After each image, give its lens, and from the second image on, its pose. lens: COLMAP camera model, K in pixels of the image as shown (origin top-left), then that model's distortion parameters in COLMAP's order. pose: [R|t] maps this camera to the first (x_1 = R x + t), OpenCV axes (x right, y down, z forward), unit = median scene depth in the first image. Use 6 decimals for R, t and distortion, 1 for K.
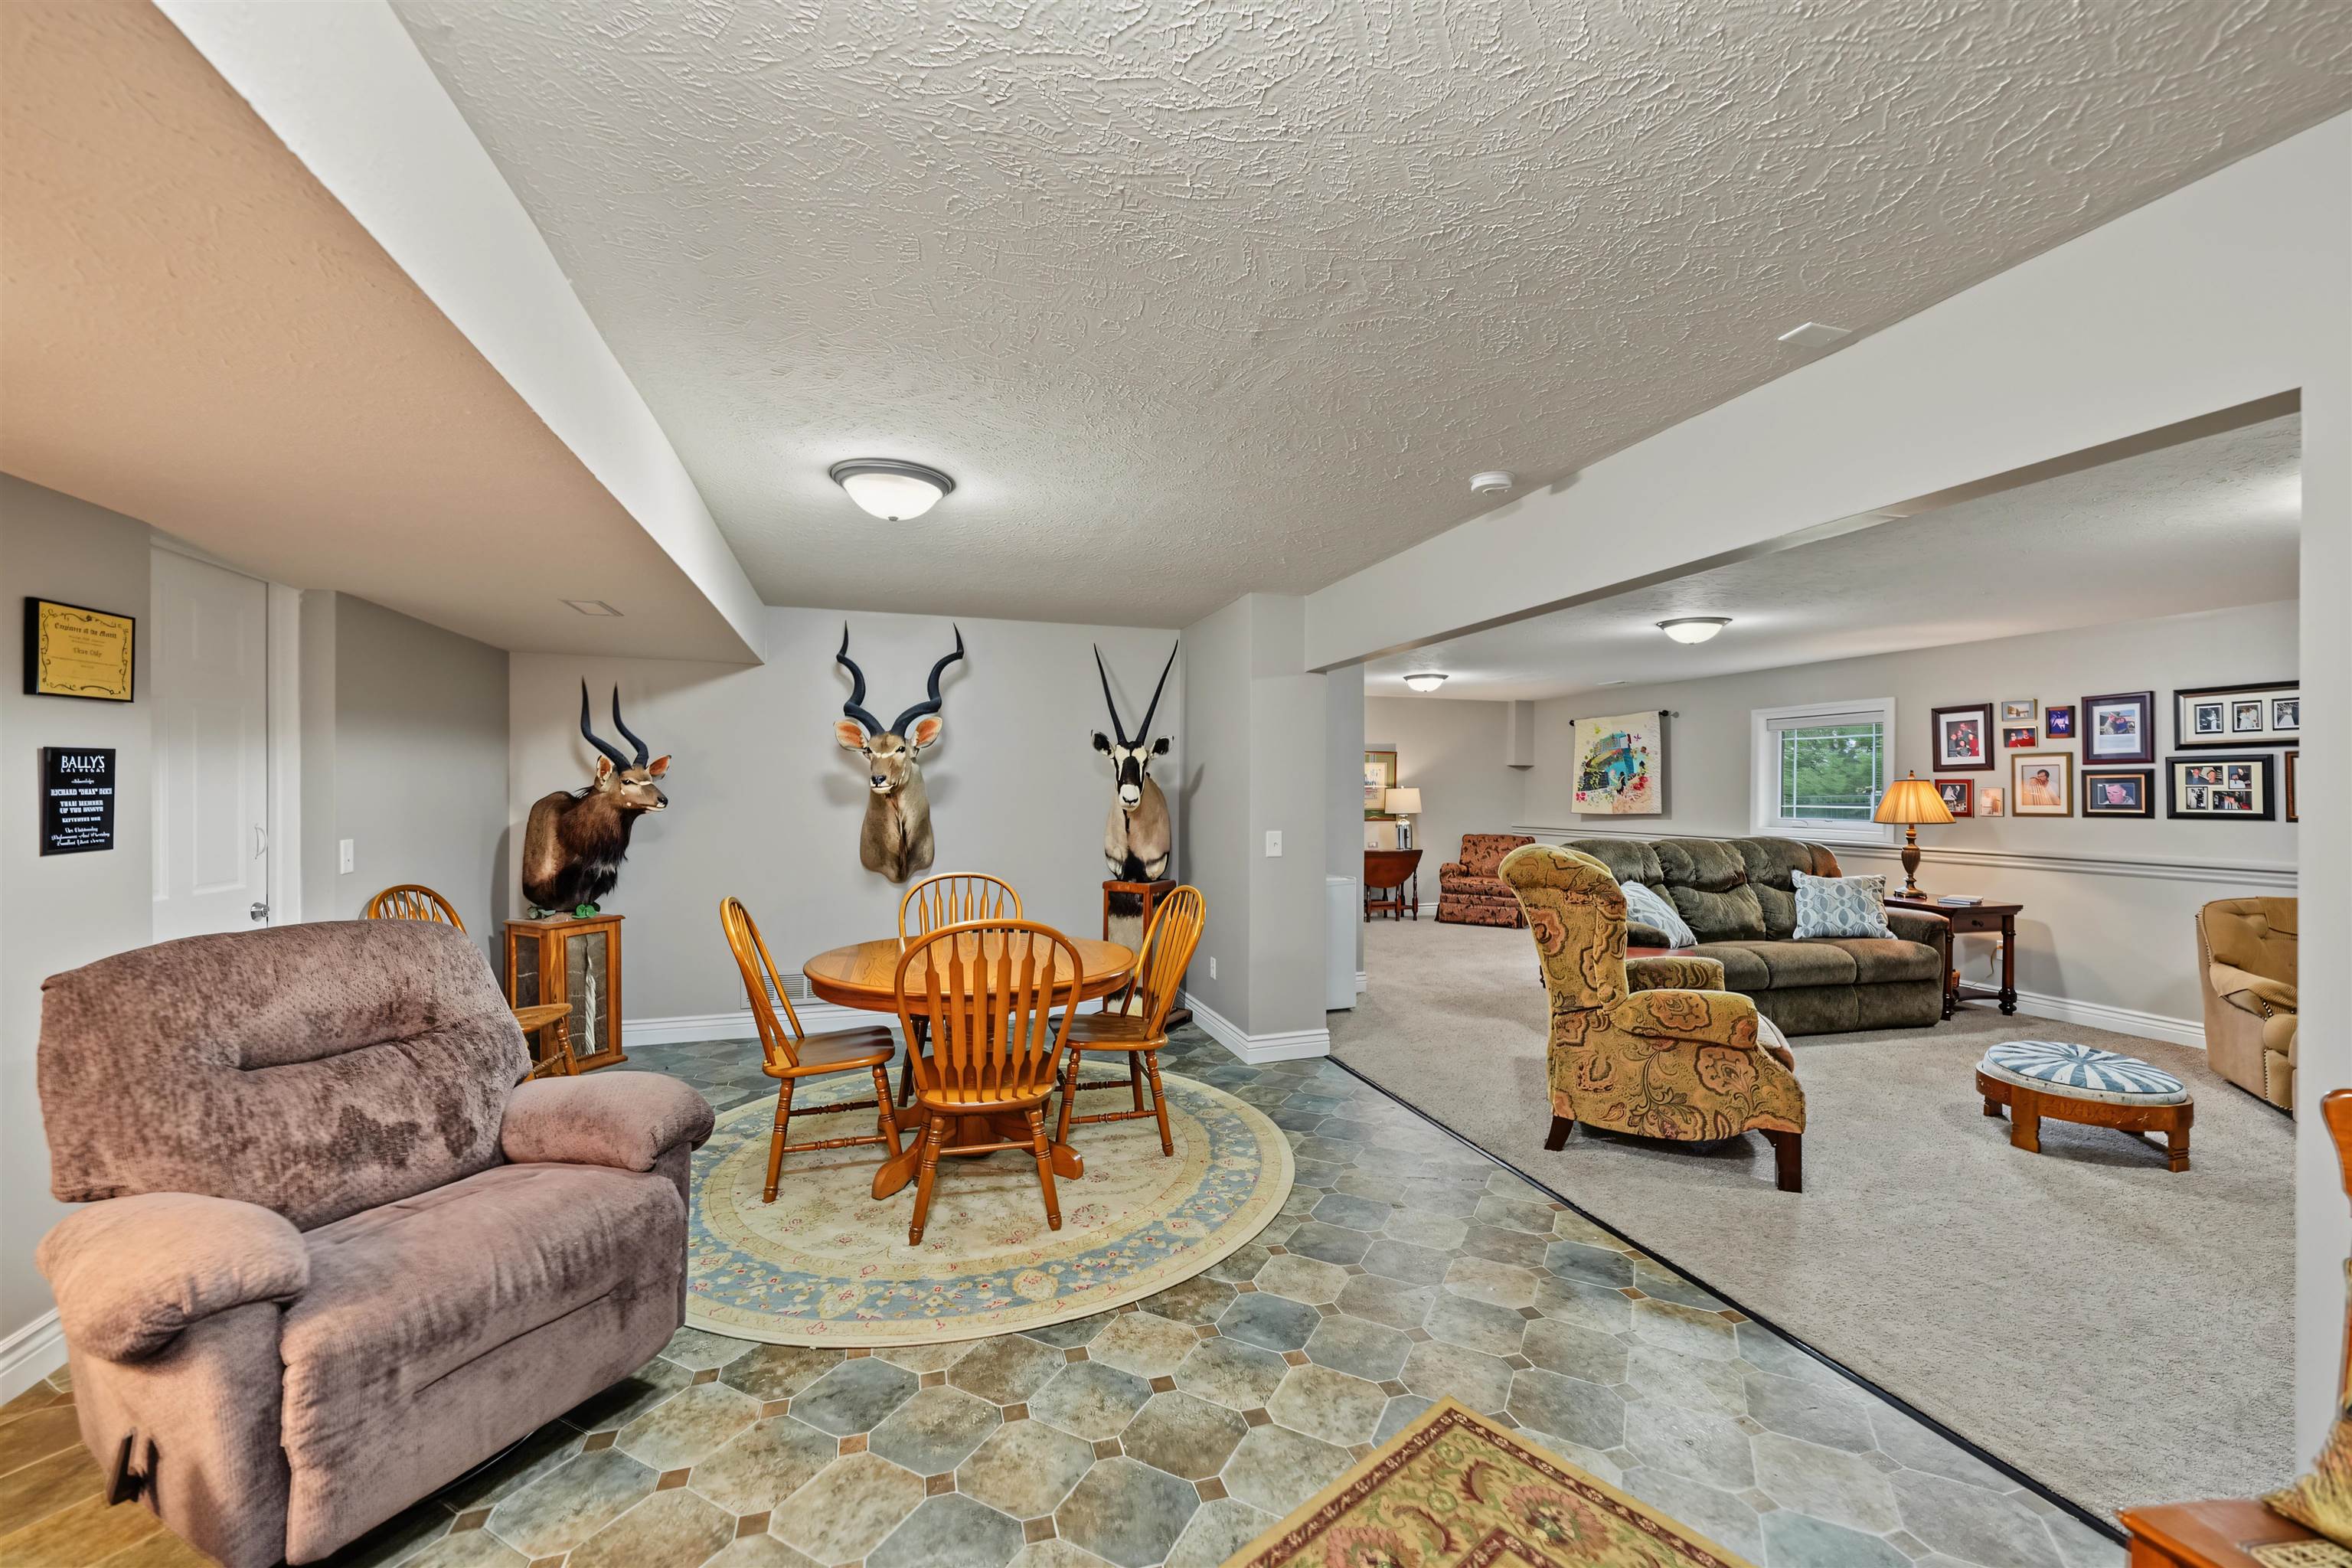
lens RADIAL K [[929.3, 0, 1188.1], [0, 929.3, 791.4], [0, 0, 1]] dist [0.002395, -0.001420]
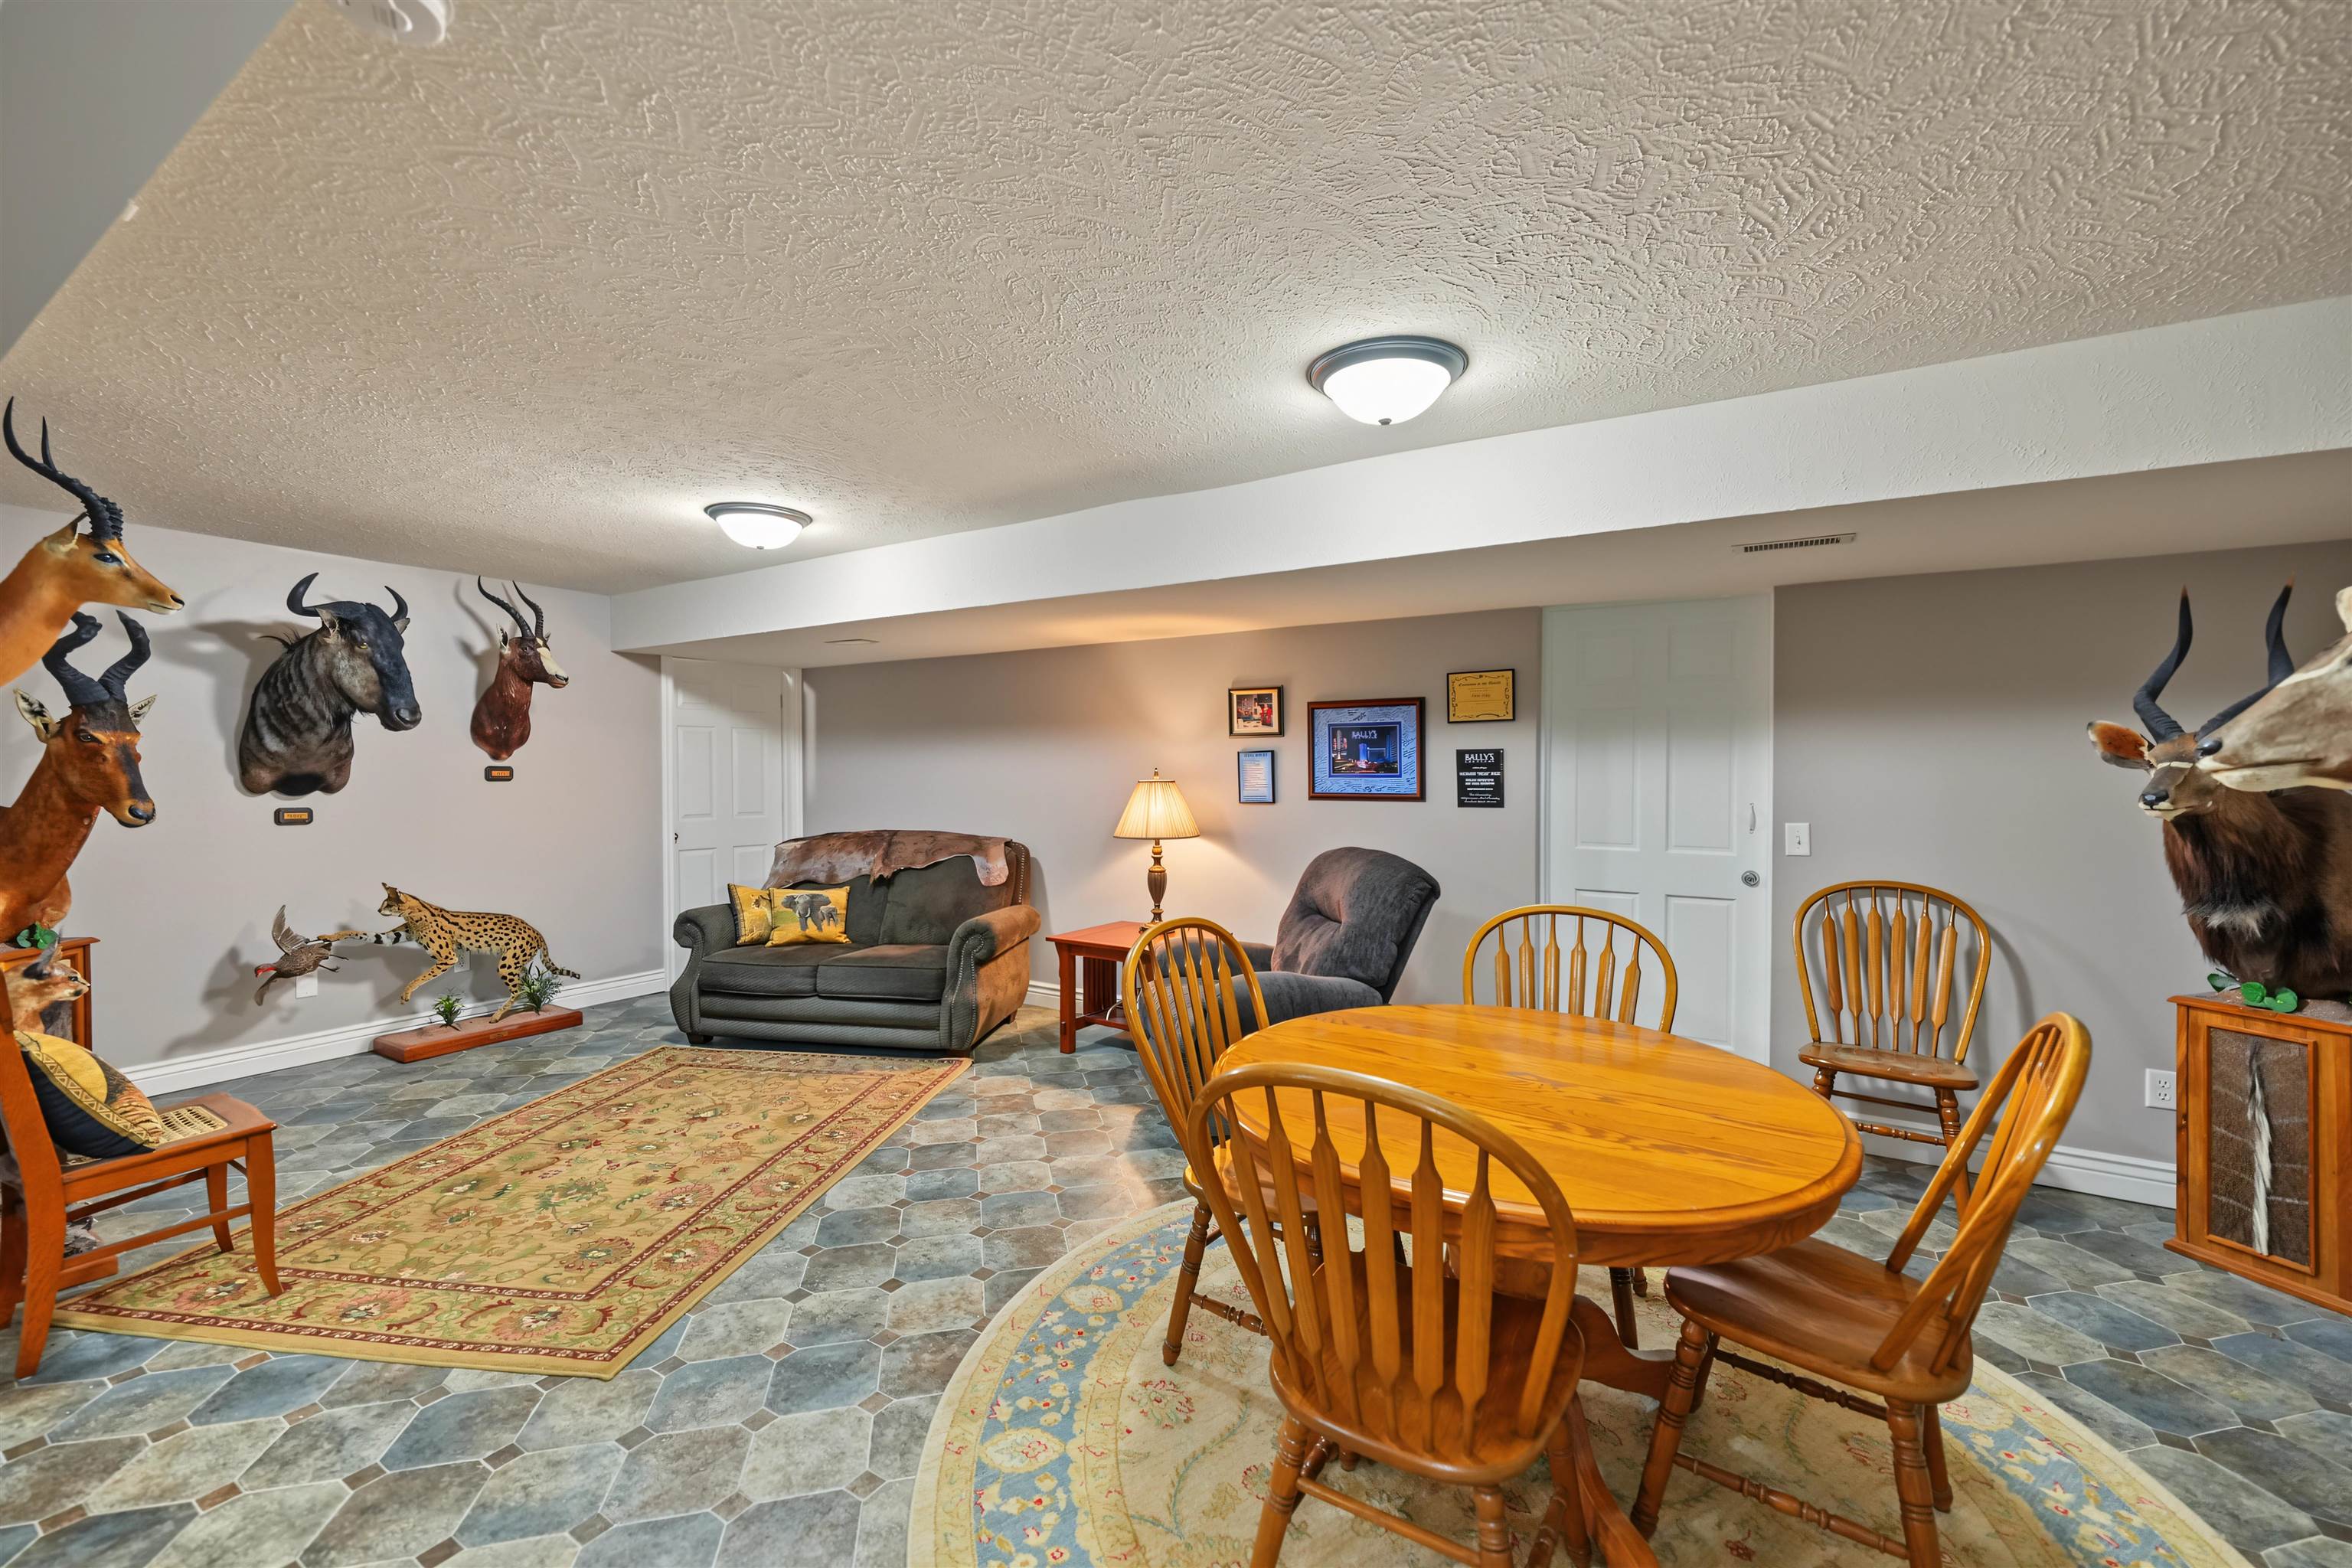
lens RADIAL K [[929.3, 0, 1179.6], [0, 929.3, 774.5], [0, 0, 1]] dist [0.002395, -0.001420]
pose [[-0.760295, 0.002508, -0.649573, 0.124542], [-0.002902, 0.999969, 0.007258, -0.002726], [0.649571, 0.007403, -0.760265, 0.581428]]
